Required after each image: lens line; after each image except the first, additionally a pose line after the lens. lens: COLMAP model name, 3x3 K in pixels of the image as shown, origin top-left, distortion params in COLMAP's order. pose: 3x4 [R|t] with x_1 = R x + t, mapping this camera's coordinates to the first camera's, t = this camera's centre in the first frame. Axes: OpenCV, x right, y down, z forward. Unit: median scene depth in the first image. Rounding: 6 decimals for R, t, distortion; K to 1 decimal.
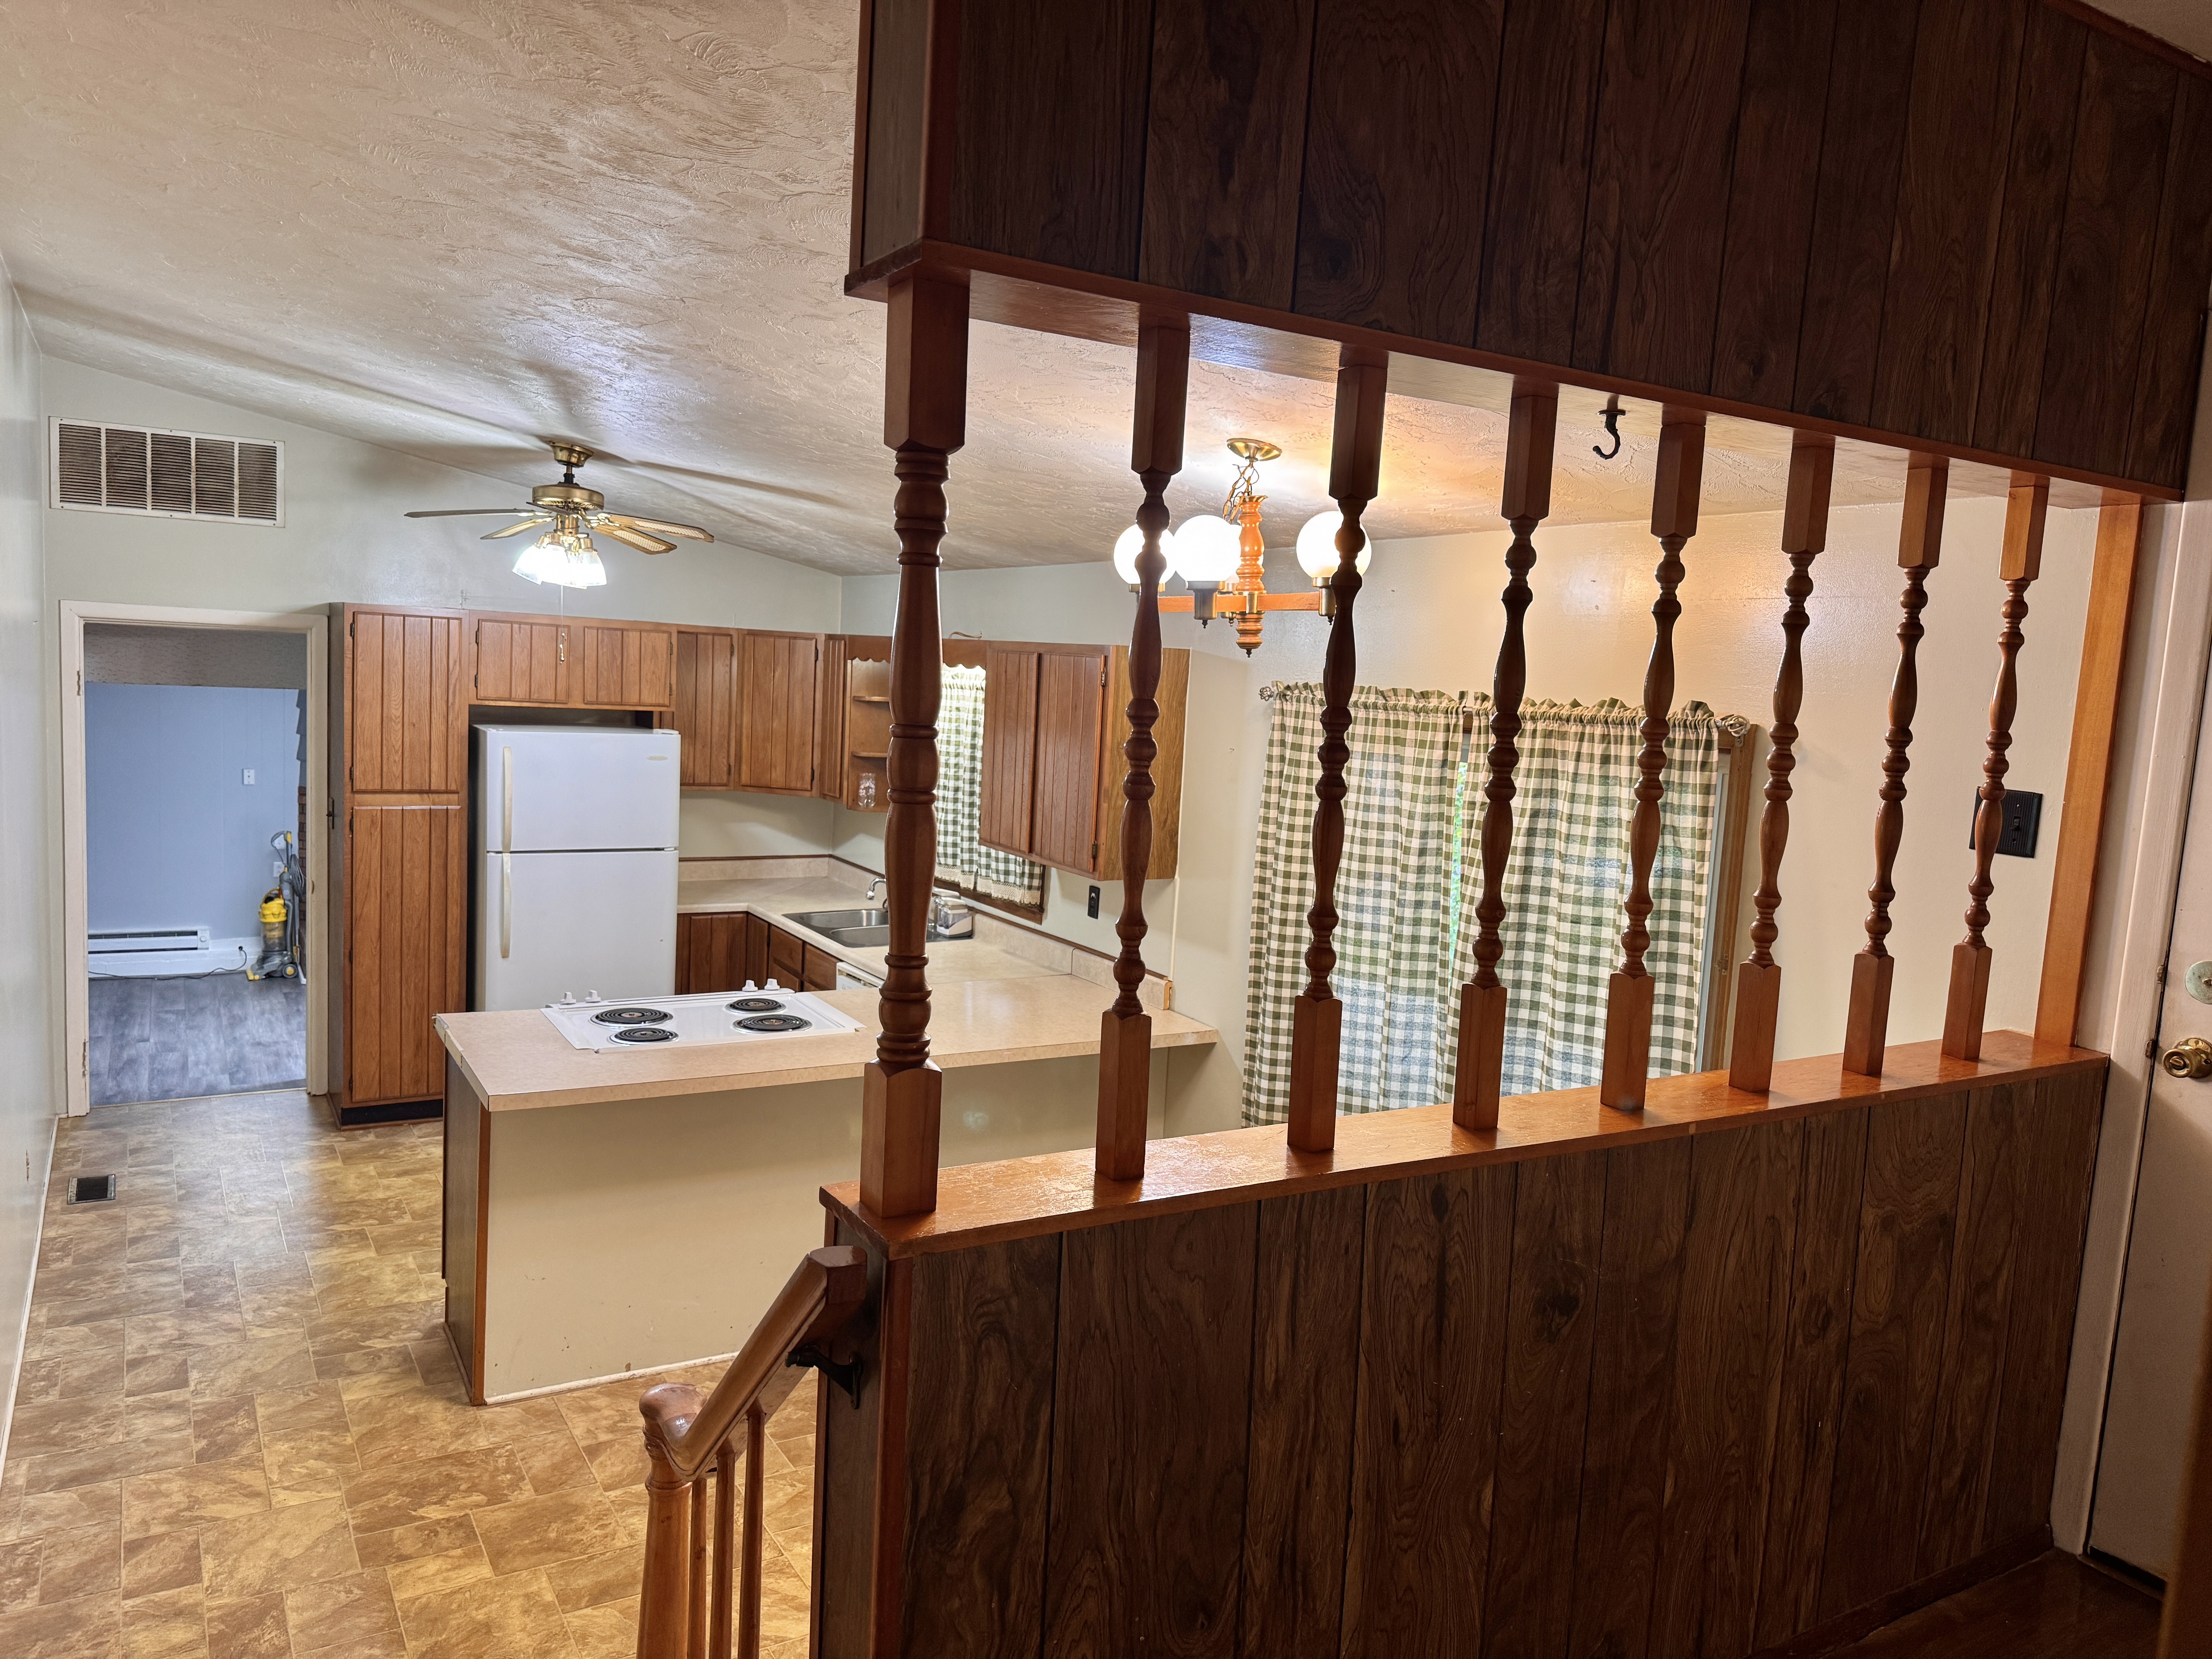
lens RADIAL K [[1576.5, 0, 1118.5], [0, 1576.5, 828.1], [0, 0, 1]] dist [0.032839, -0.026761]
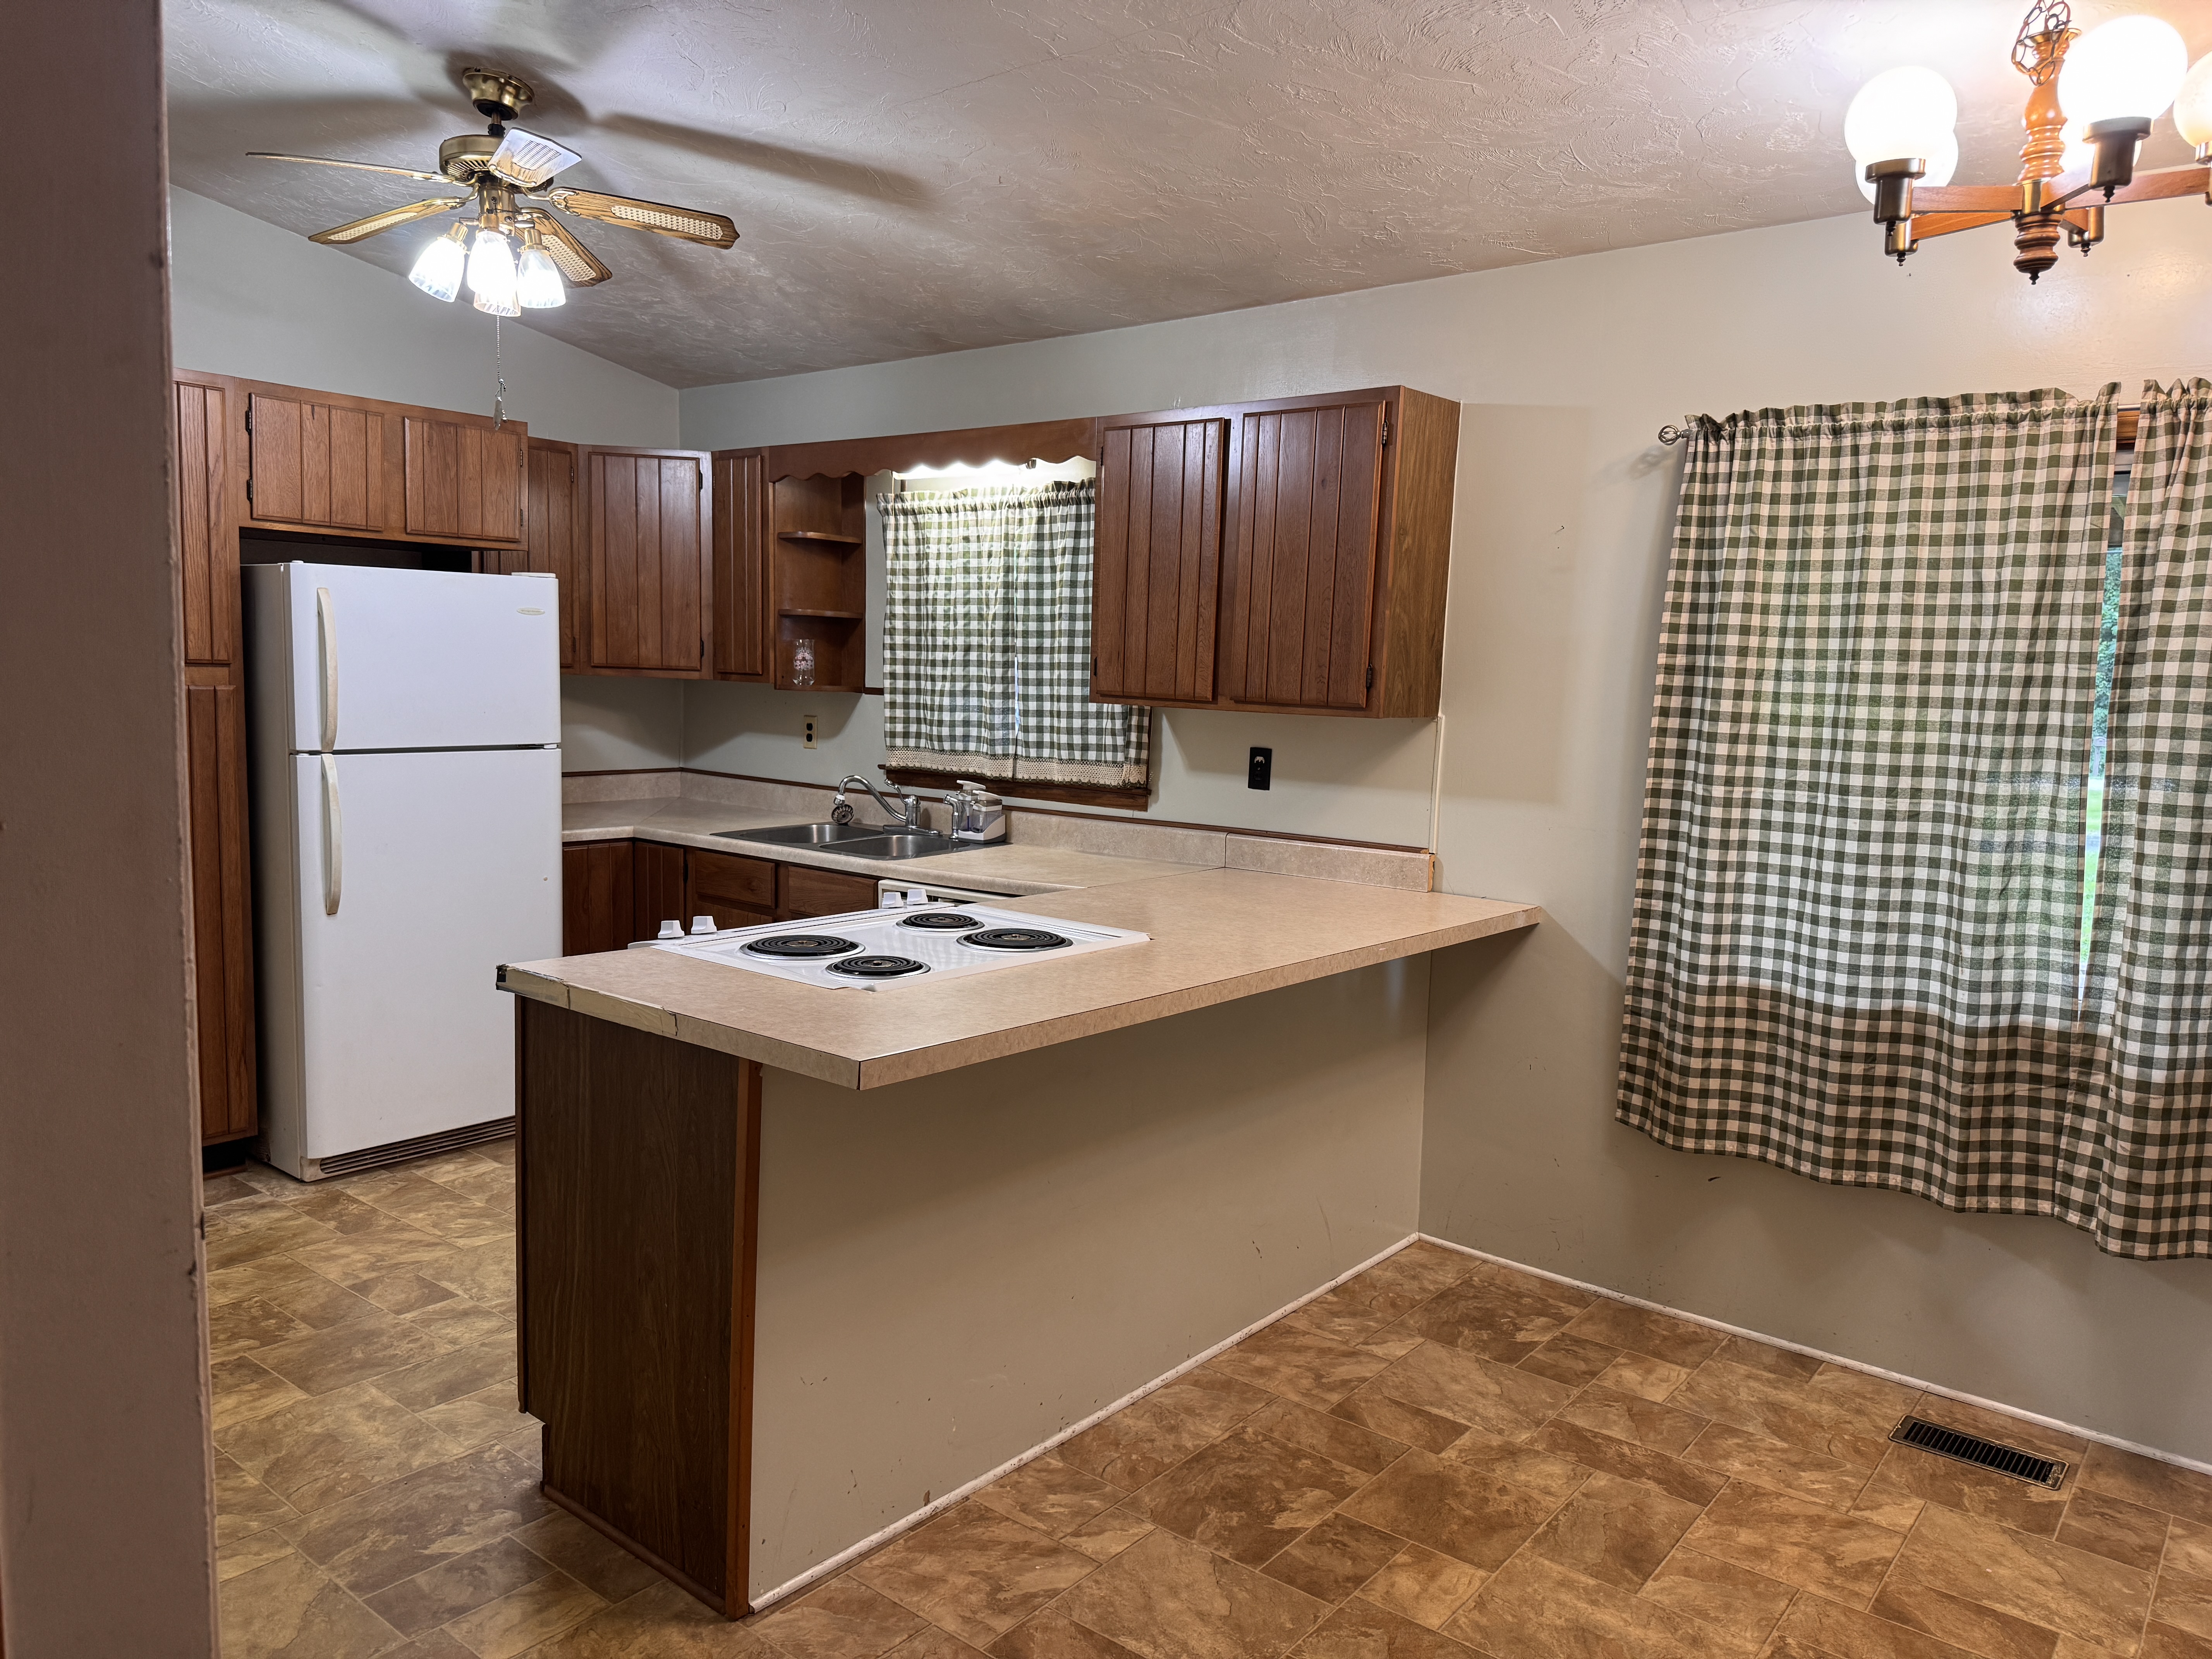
lens RADIAL K [[1576.5, 0, 1087.1], [0, 1576.5, 847.9], [0, 0, 1]] dist [0.032839, -0.026761]
pose [[0.945889, -0.062202, 0.318471, -0.298756], [0.053872, 0.997938, 0.034905, 0.048252], [-0.319986, -0.015859, 0.947290, 0.278427]]
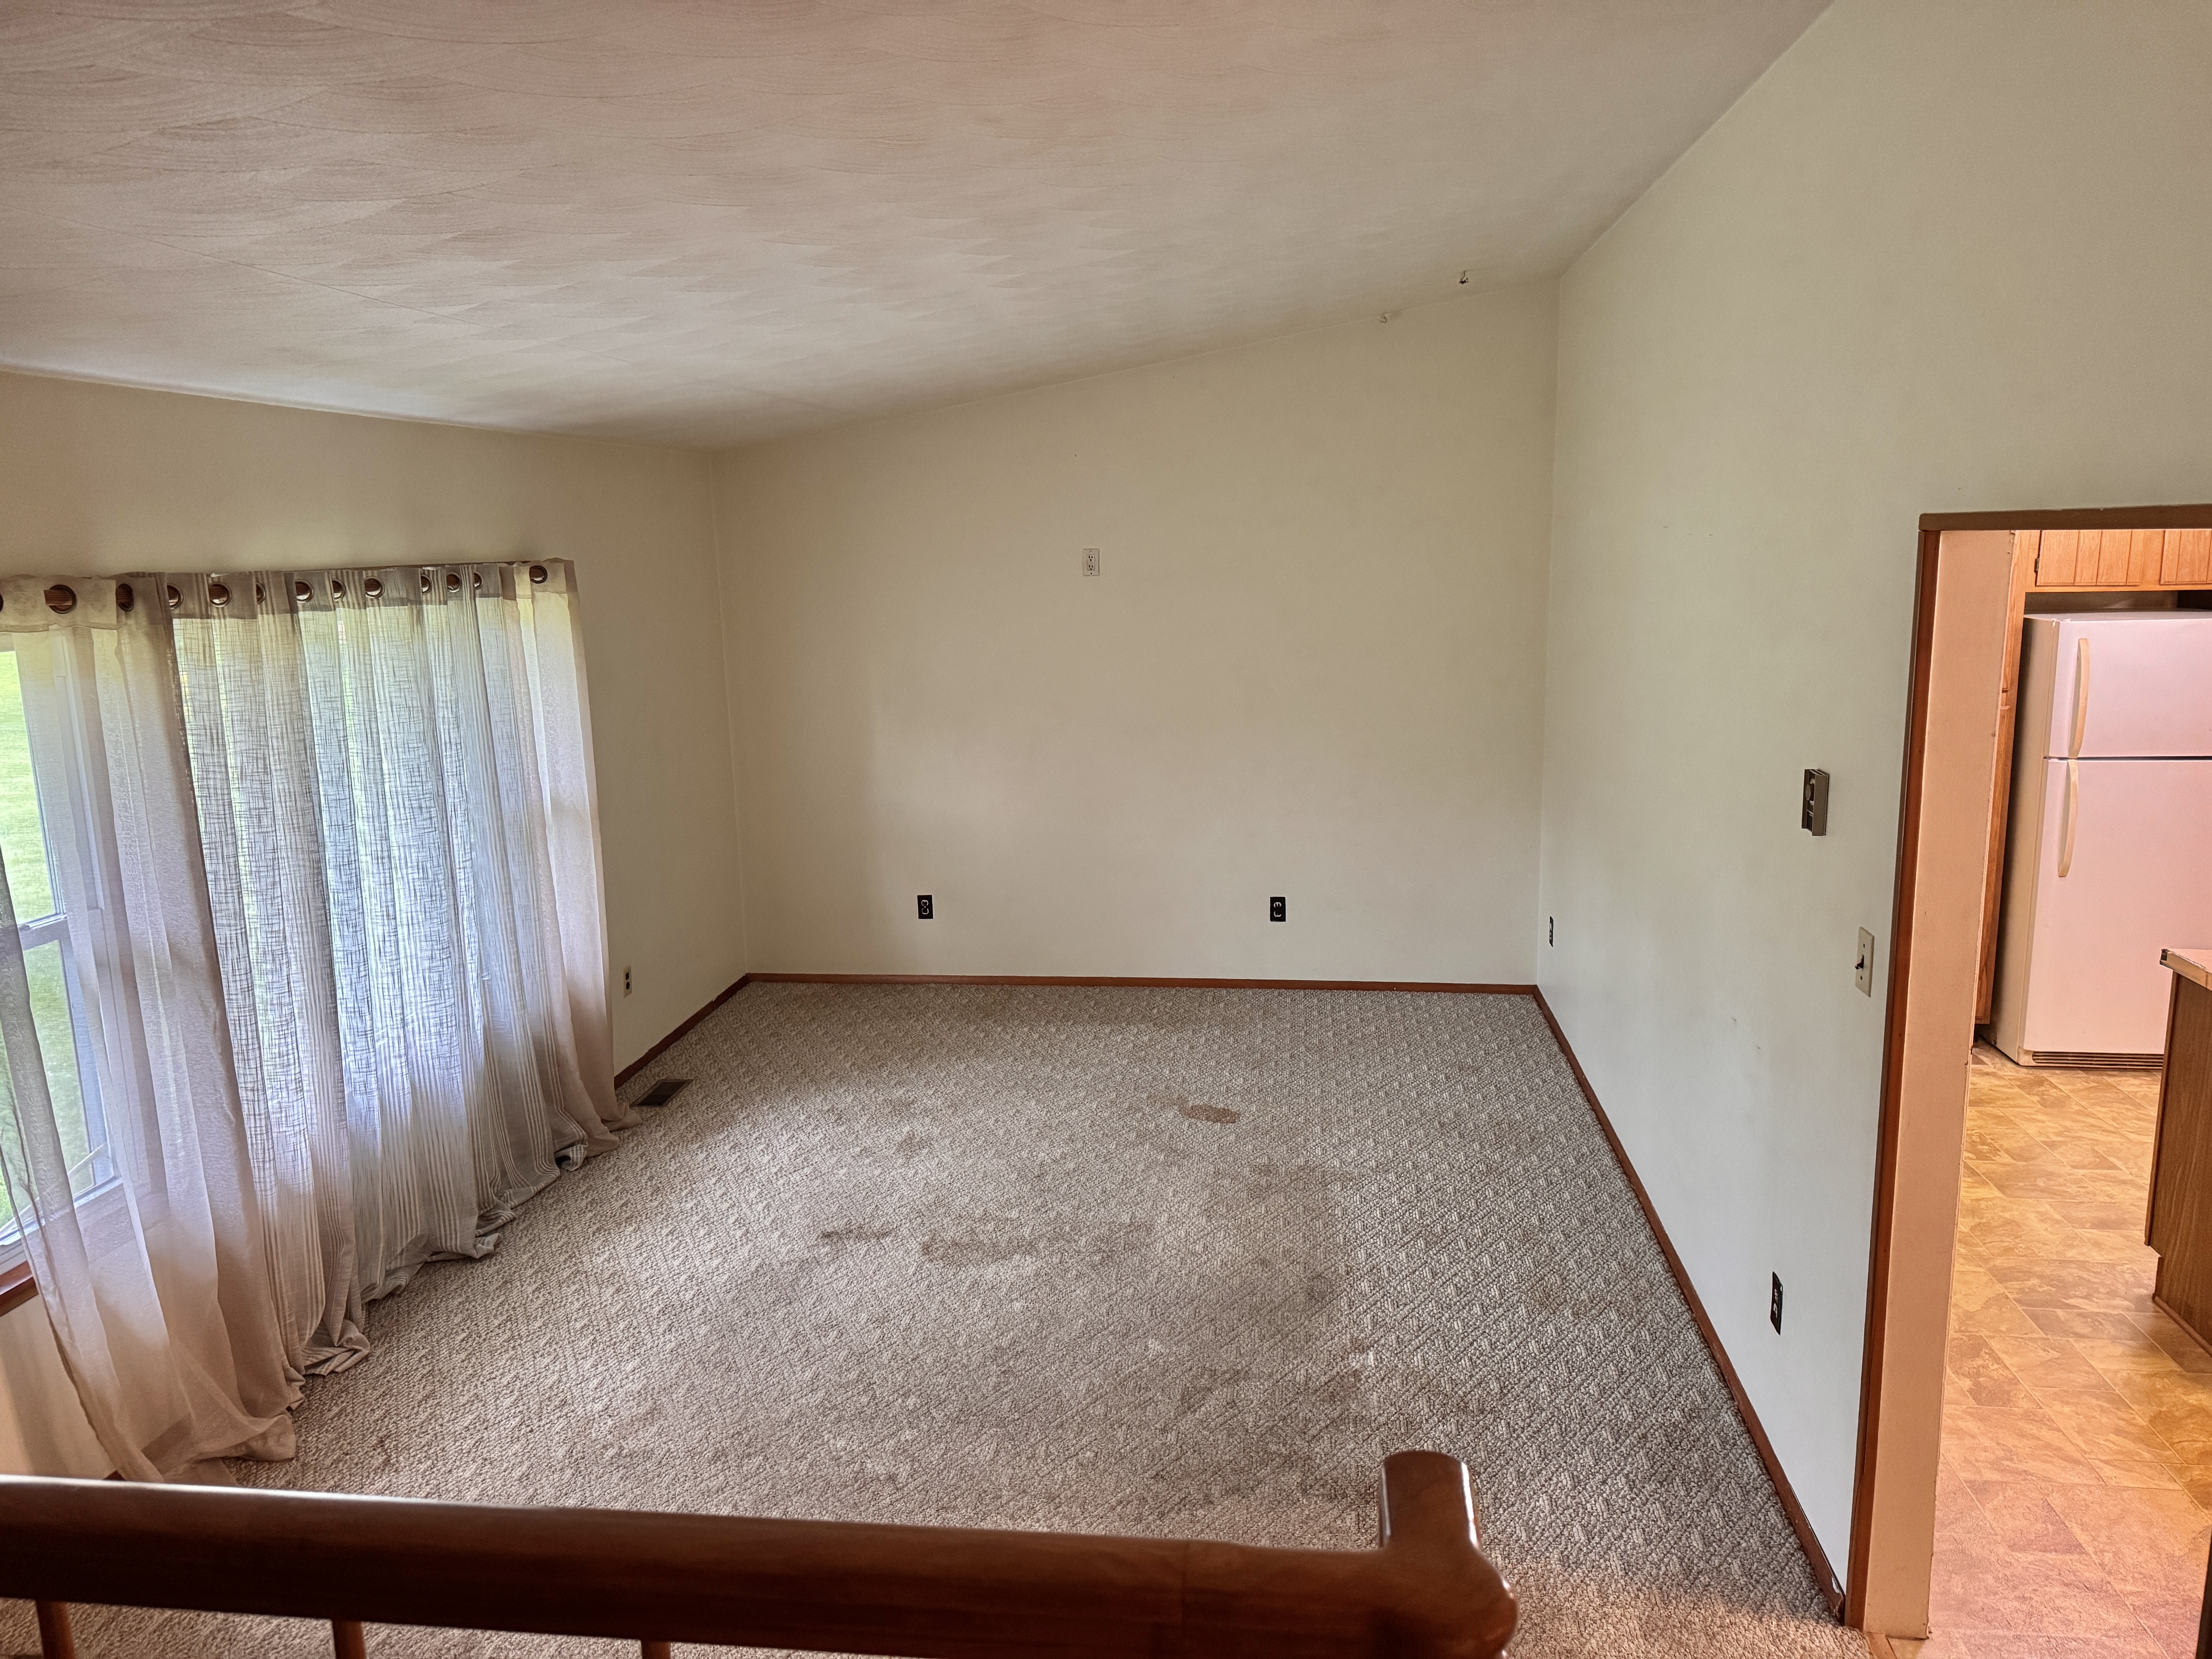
lens RADIAL K [[1576.5, 0, 1098.5], [0, 1576.5, 822.5], [0, 0, 1]] dist [0.032839, -0.026761]
pose [[0.775158, 0.041588, -0.630397, -0.244595], [-0.001246, 0.997930, 0.064303, -0.005883], [0.631766, -0.049060, 0.773605, -0.033321]]
